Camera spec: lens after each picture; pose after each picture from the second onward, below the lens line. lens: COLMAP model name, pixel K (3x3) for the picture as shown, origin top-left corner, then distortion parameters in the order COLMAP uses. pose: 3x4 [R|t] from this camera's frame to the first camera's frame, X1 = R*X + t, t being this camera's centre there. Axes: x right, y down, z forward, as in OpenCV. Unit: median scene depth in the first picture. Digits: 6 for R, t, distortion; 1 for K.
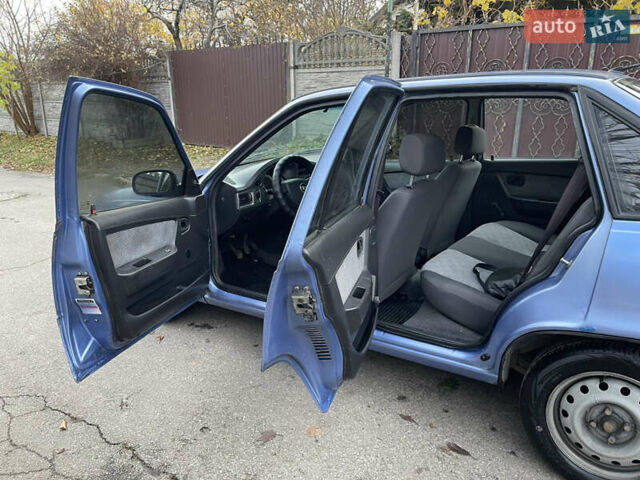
lens RADIAL K [[480.8, 0, 320.0], [0, 480.8, 240.0], [0, 0, 1]] dist [0.076787, -0.104895]
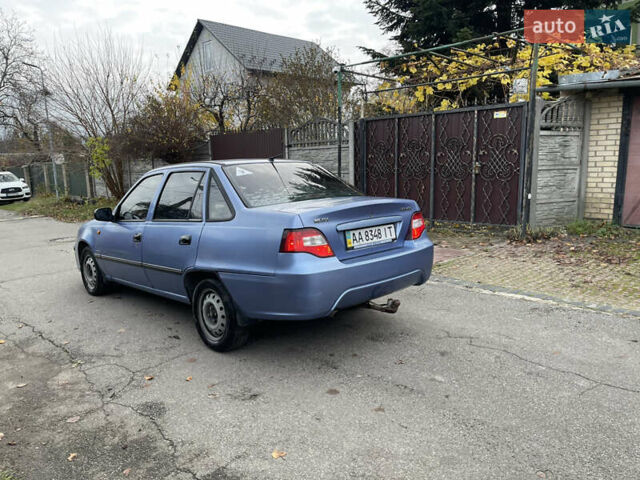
lens RADIAL K [[480.8, 0, 320.0], [0, 480.8, 240.0], [0, 0, 1]] dist [0.076787, -0.104895]
pose [[0.981297, 0.014301, -0.191967, 0.288529], [-0.039786, 0.990772, -0.129570, 0.059607], [0.188342, 0.134785, 0.972811, -0.214823]]
